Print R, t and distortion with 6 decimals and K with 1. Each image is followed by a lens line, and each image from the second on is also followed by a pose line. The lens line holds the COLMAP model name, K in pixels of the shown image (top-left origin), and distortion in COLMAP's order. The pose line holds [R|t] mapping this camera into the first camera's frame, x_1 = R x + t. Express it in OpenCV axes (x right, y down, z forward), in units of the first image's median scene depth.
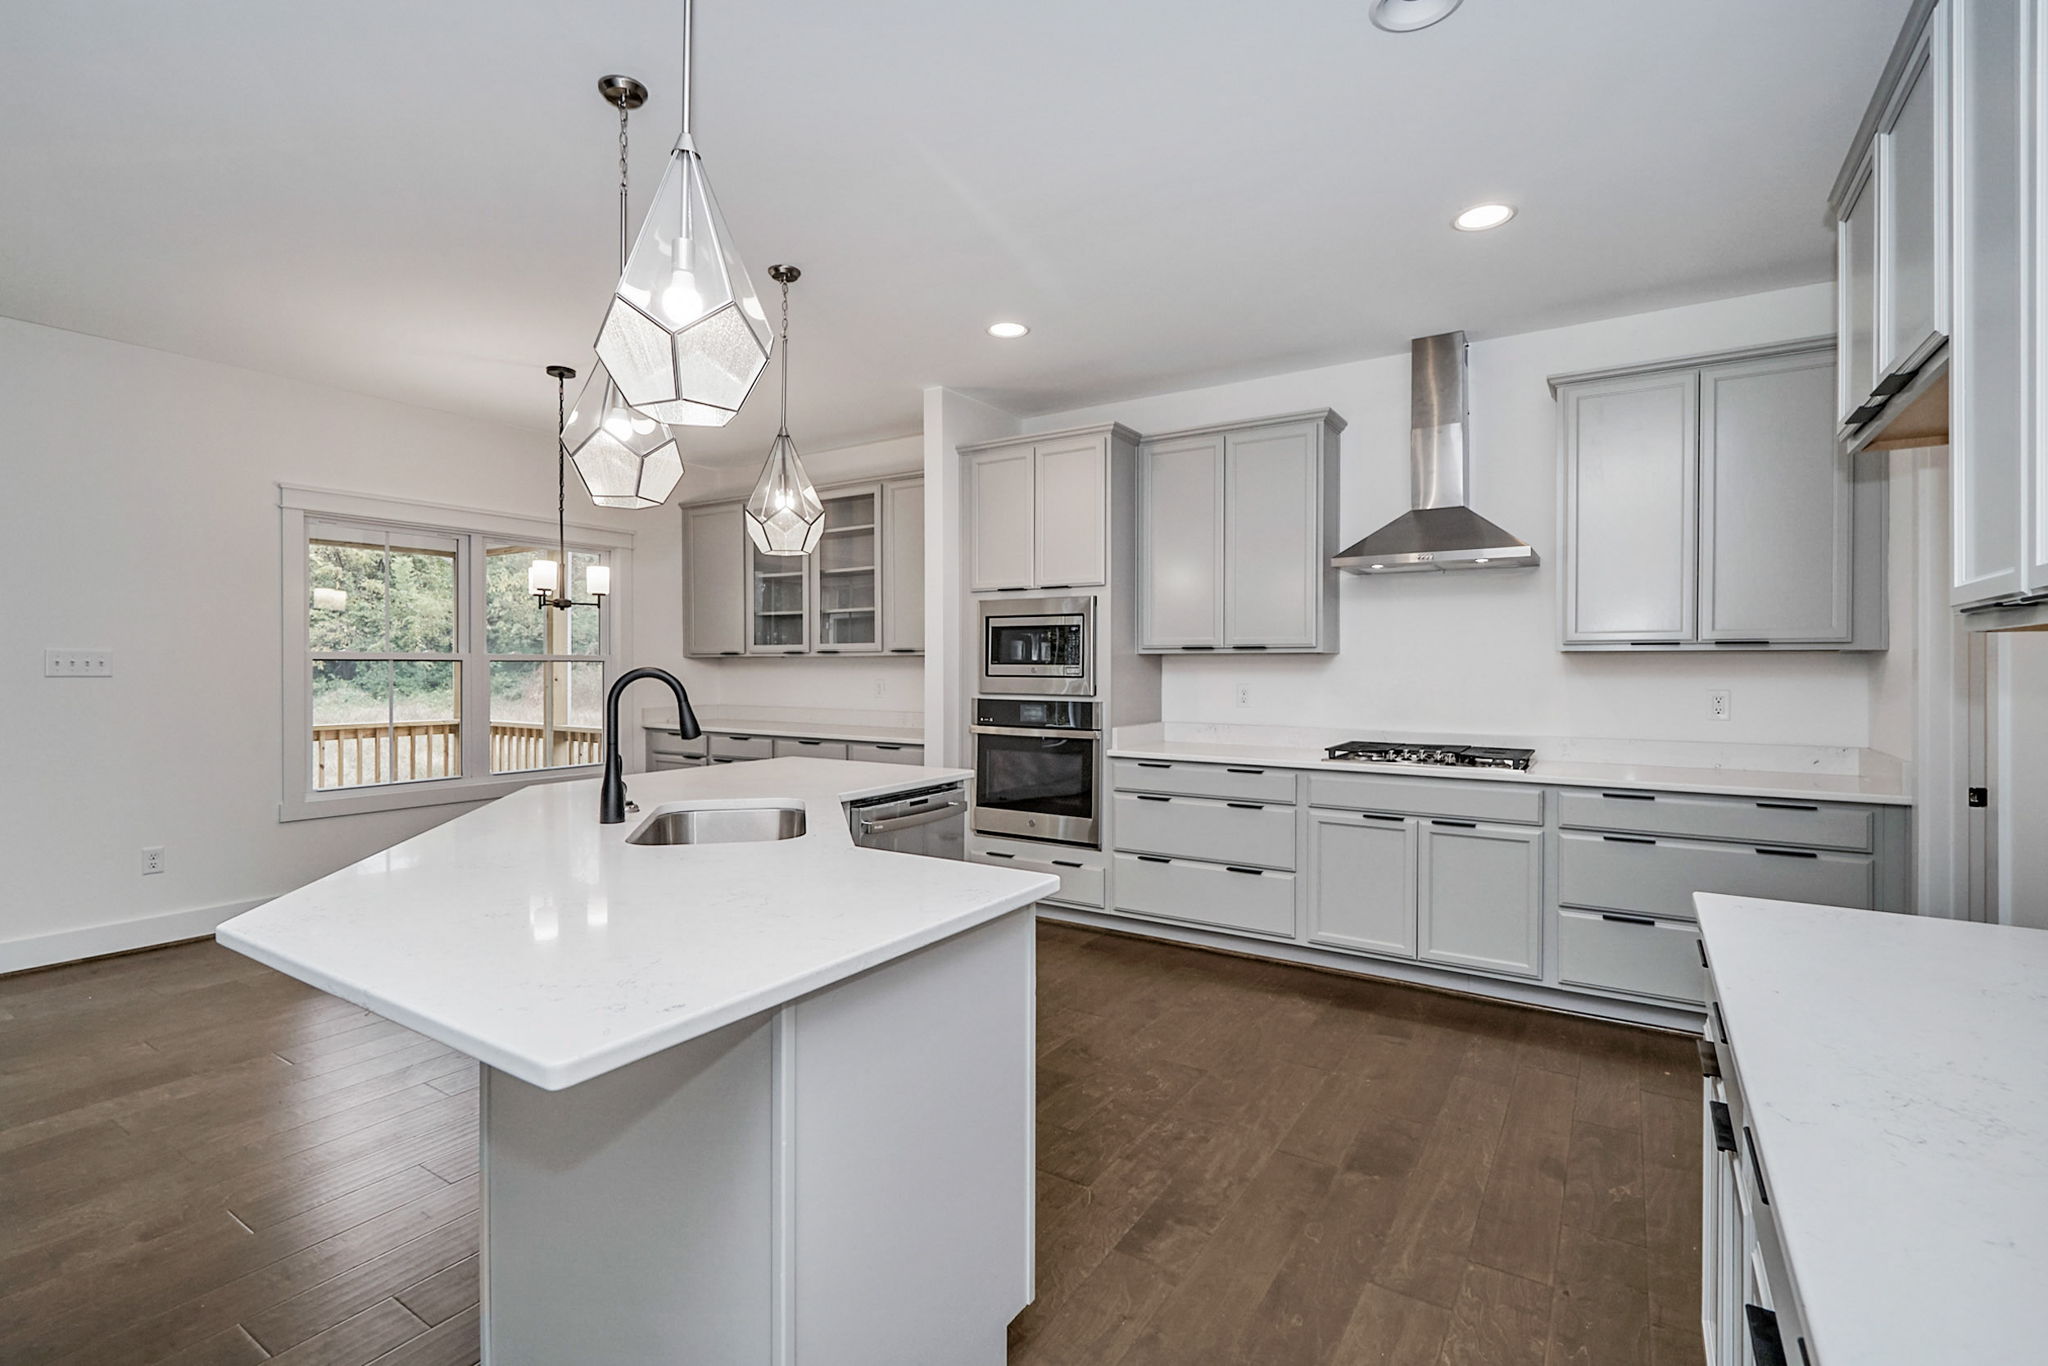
lens RADIAL K [[957.3, 0, 1009.3], [0, 957.3, 673.0], [0, 0, 1]] dist [0.020031, -0.001710]
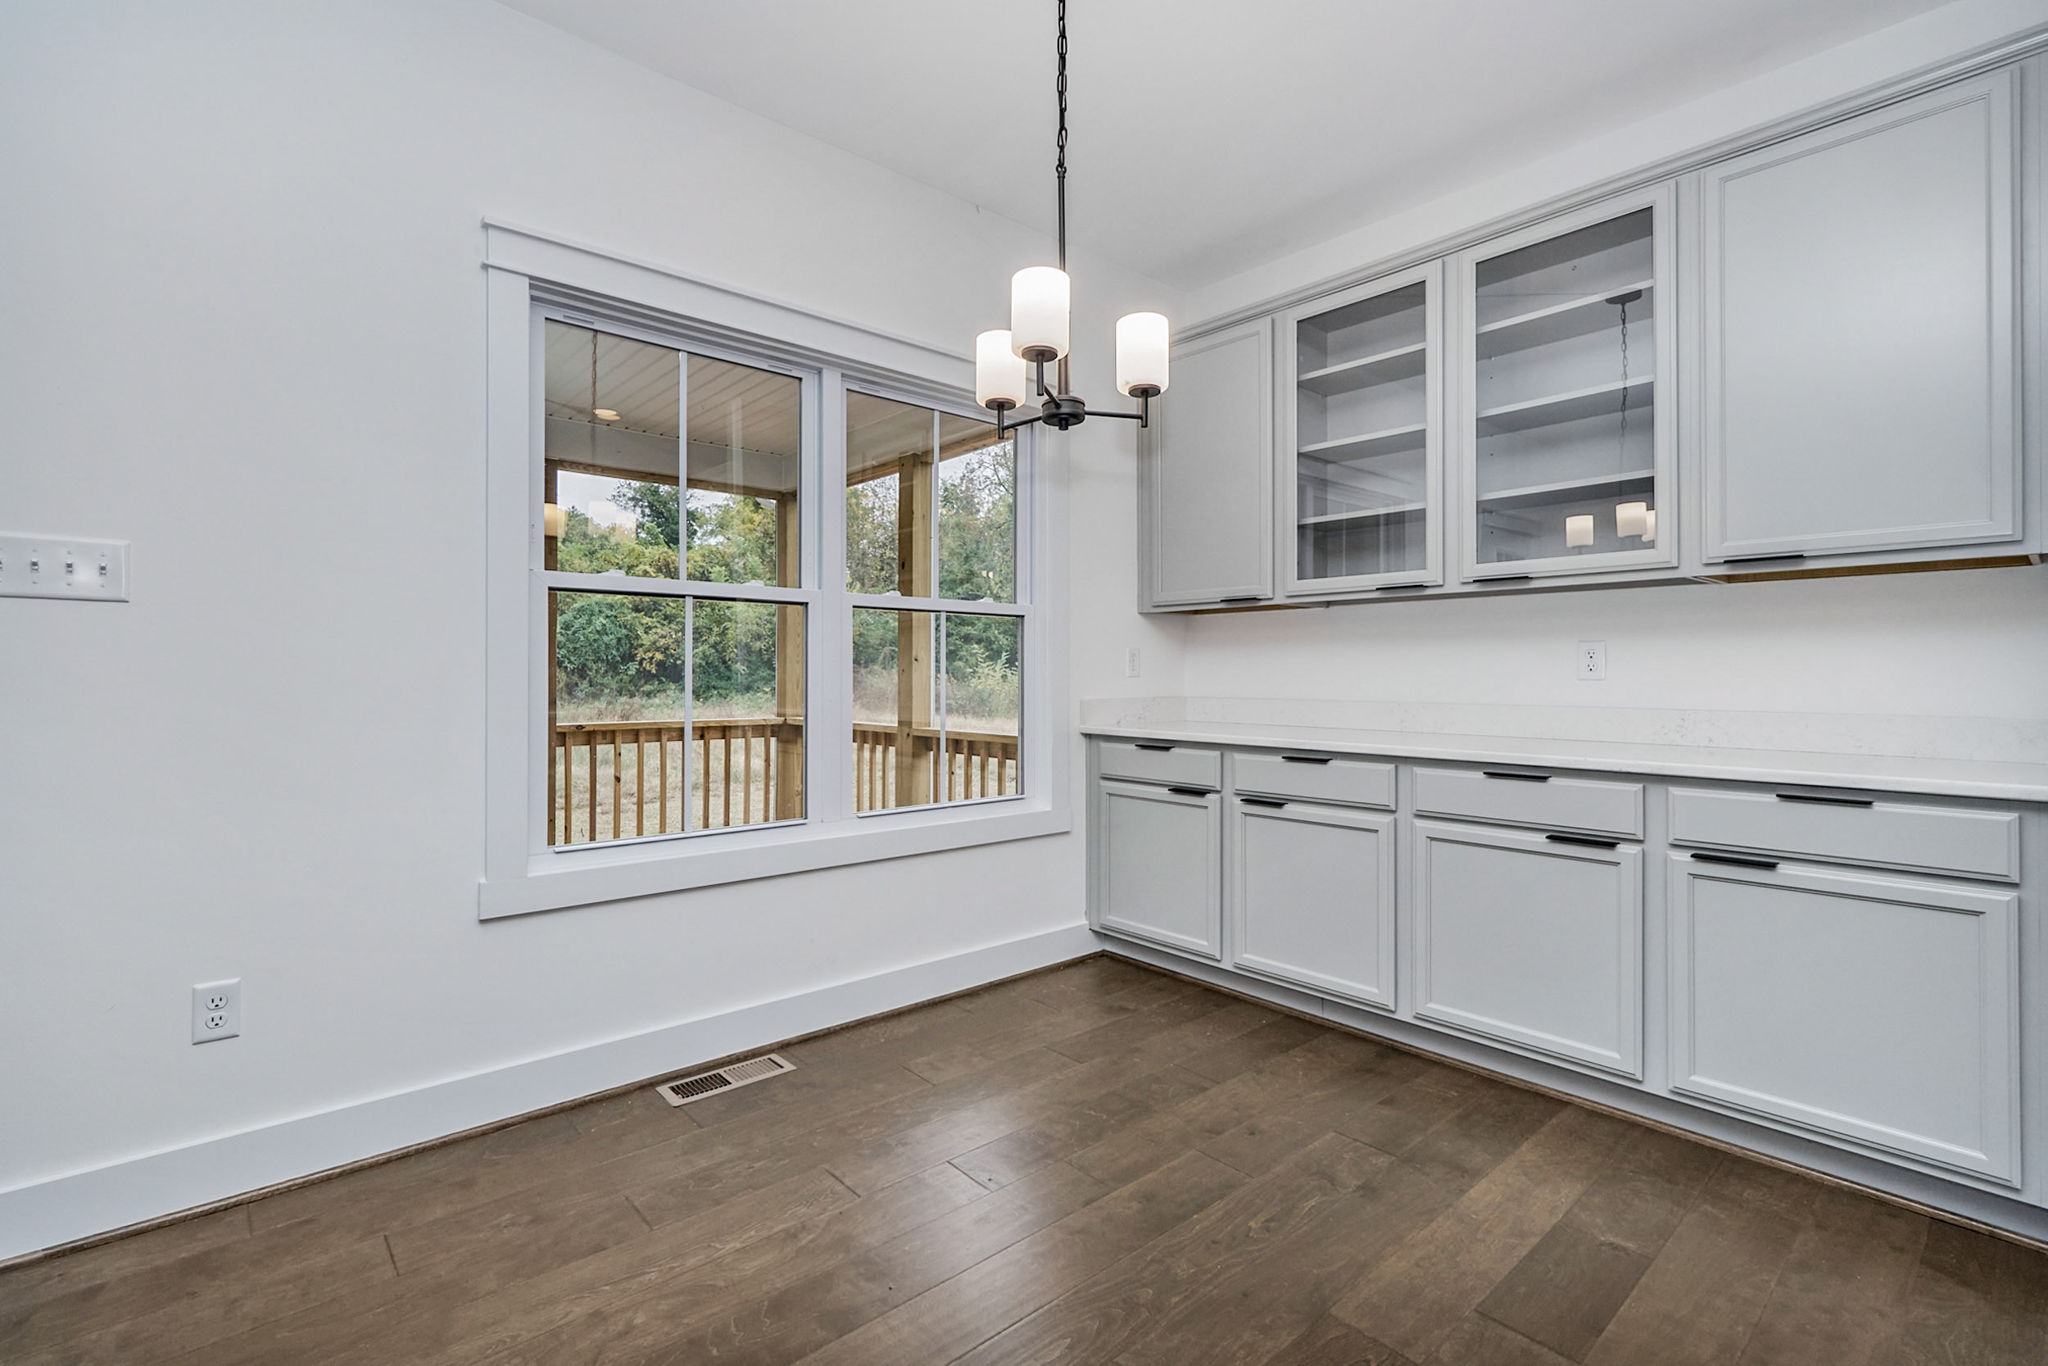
lens RADIAL K [[957.3, 0, 1017.6], [0, 957.3, 683.1], [0, 0, 1]] dist [0.020031, -0.001710]
pose [[0.965765, 0.002323, -0.259409, -0.228537], [-0.001948, 0.999997, 0.001703, 0.021877], [0.259412, -0.001140, 0.965766, 0.372468]]
